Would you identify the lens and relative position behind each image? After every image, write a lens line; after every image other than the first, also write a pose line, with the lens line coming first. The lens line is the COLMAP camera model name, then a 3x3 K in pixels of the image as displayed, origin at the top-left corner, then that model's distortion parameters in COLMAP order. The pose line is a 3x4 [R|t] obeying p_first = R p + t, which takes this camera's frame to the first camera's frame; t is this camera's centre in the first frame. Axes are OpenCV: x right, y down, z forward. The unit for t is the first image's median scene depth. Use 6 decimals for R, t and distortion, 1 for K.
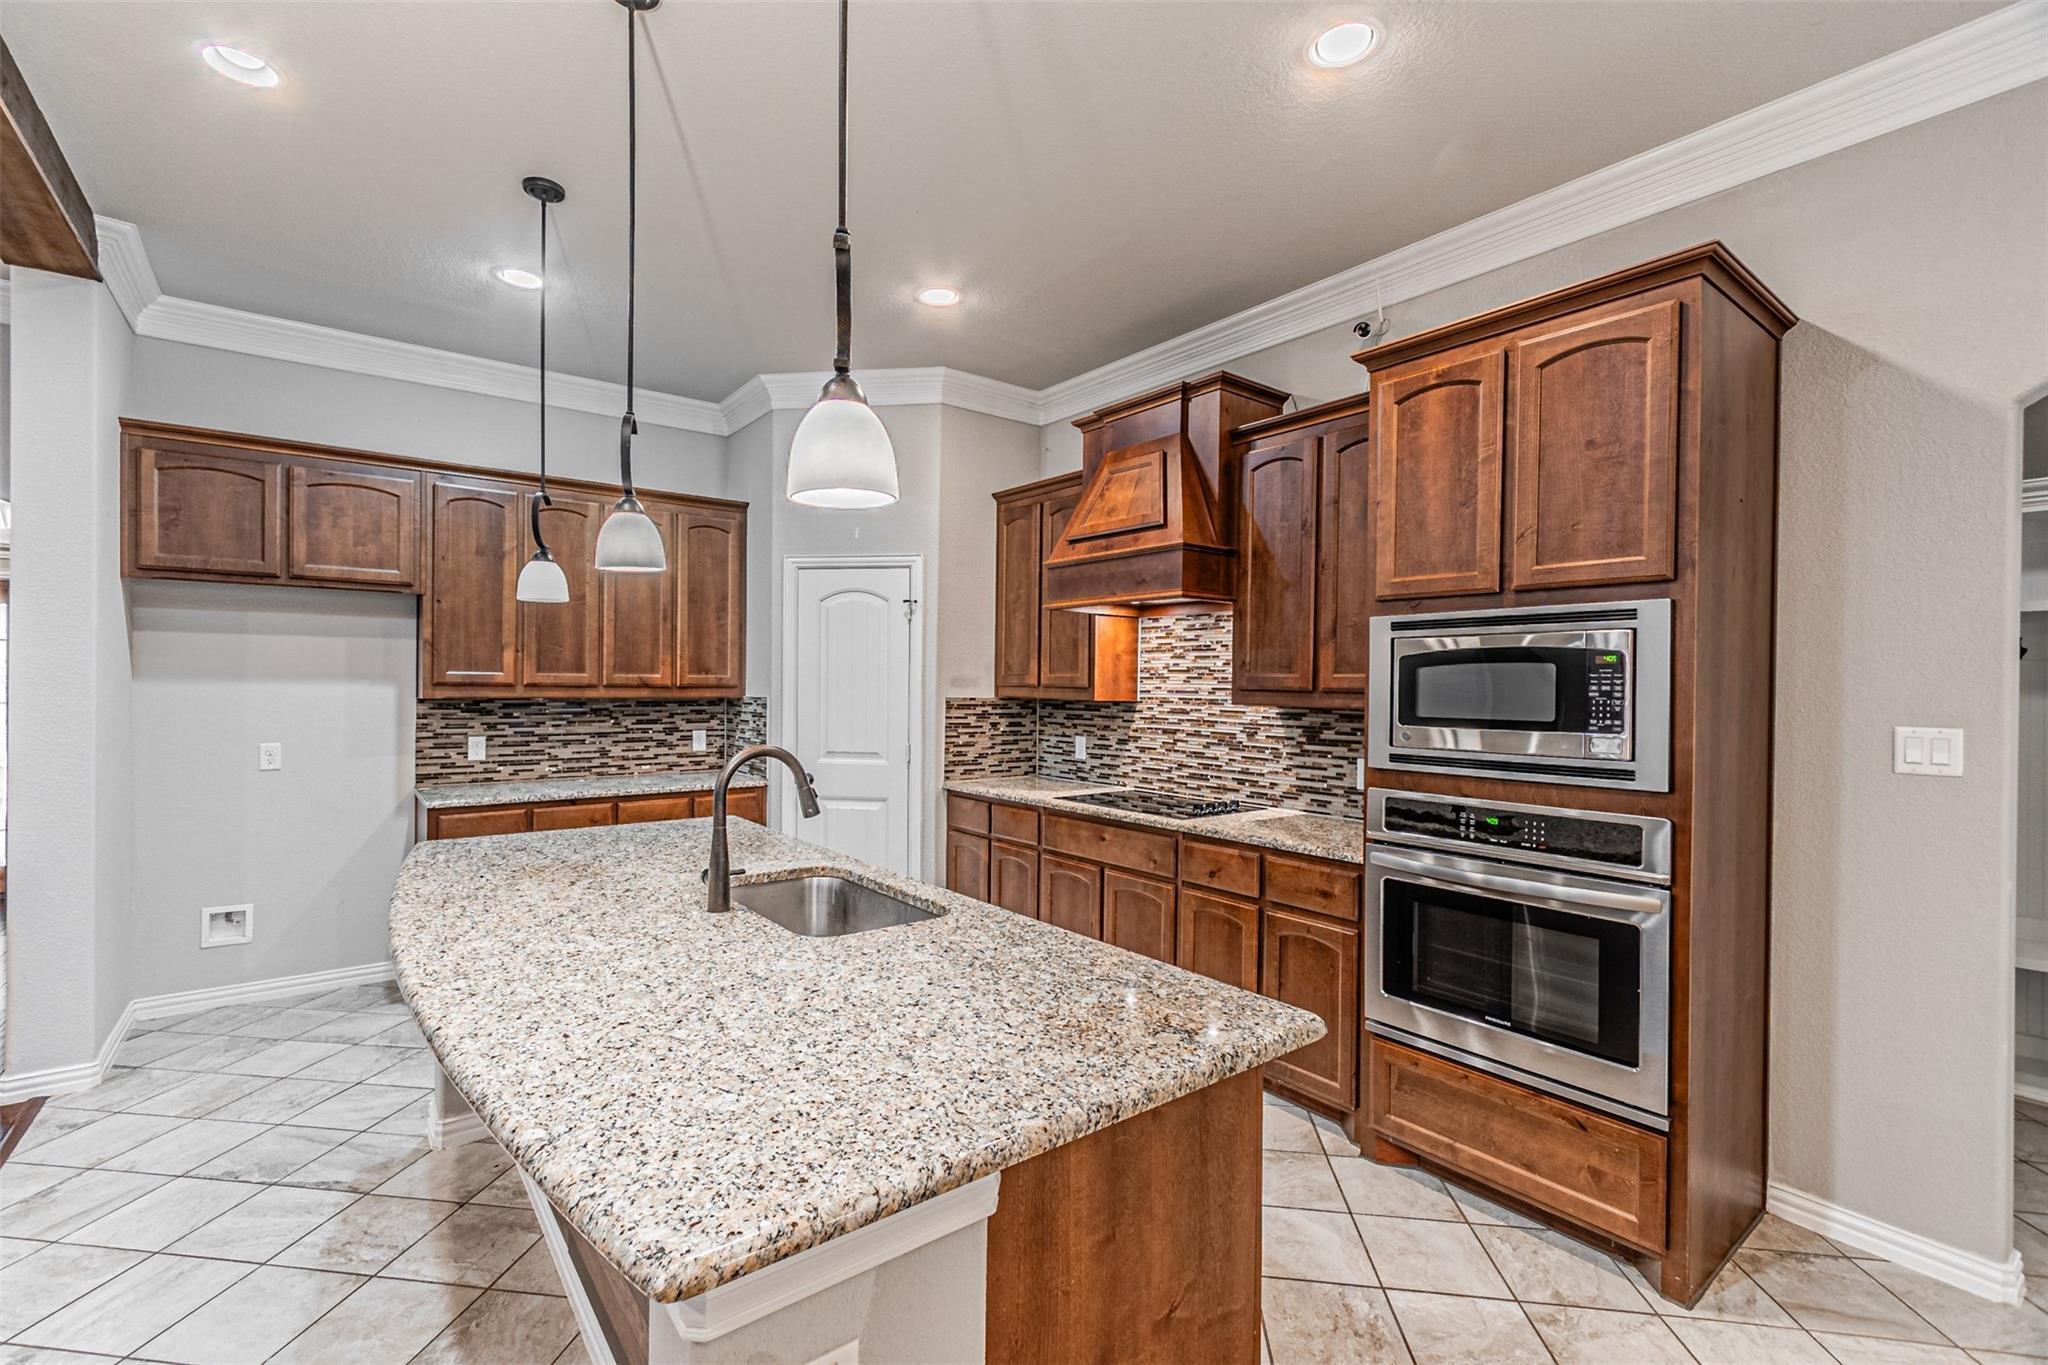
lens RADIAL K [[902.6, 0, 1018.9], [0, 902.6, 685.4], [0, 0, 1]] dist [0.001495, 0.001503]
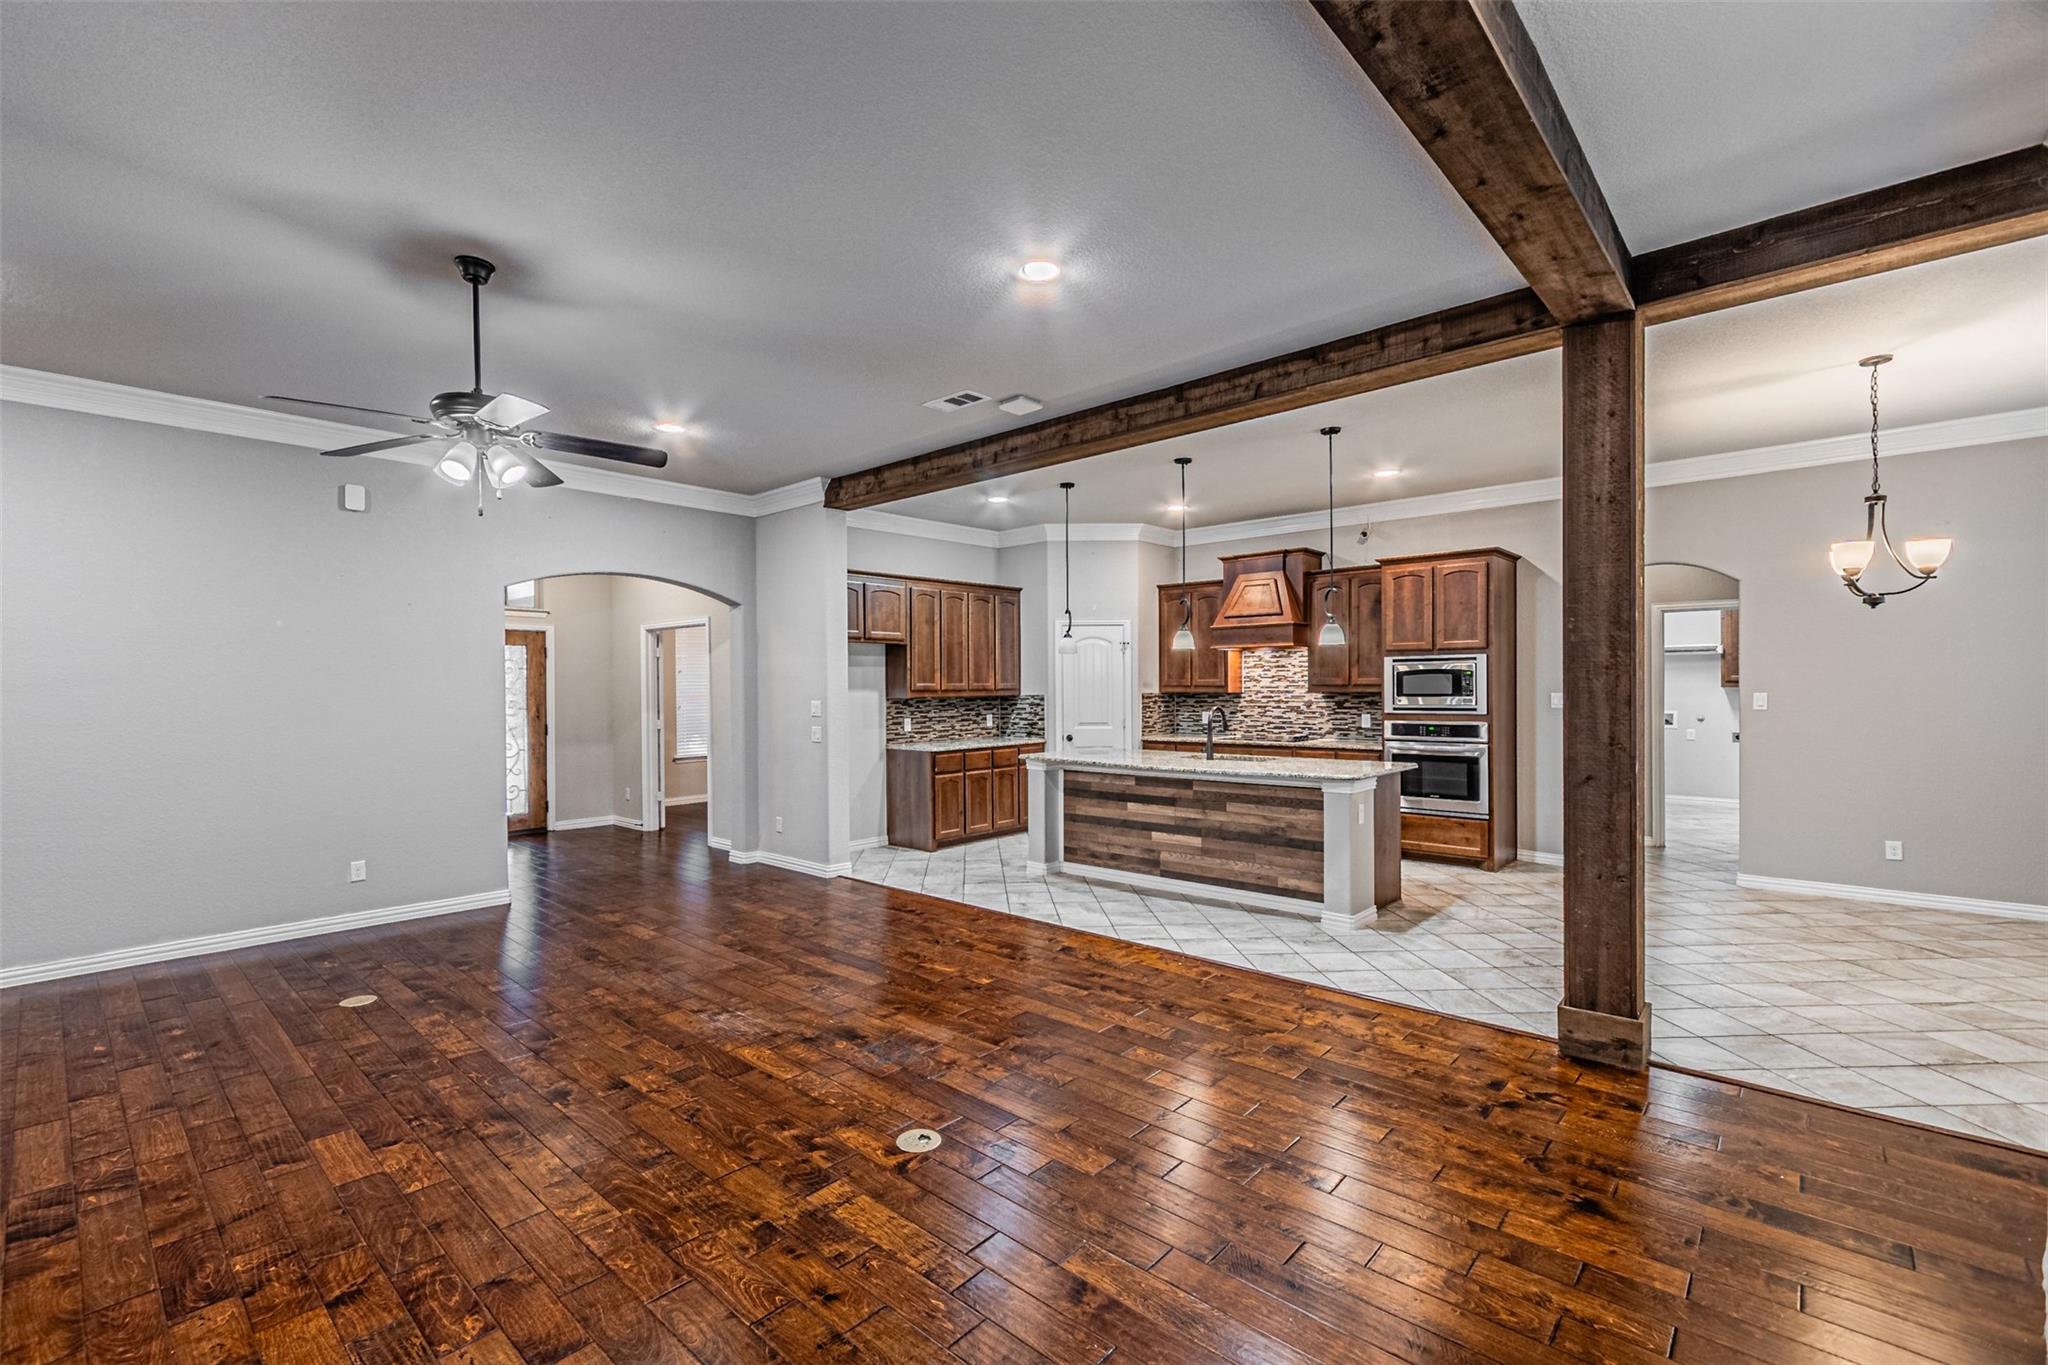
lens RADIAL K [[902.6, 0, 1028.6], [0, 902.6, 688.8], [0, 0, 1]] dist [0.001495, 0.001503]
pose [[0.983341, -0.018032, 0.180874, -0.880340], [0.017939, 0.999837, 0.002149, -0.004962], [-0.180883, 0.001132, 0.983504, -1.122390]]
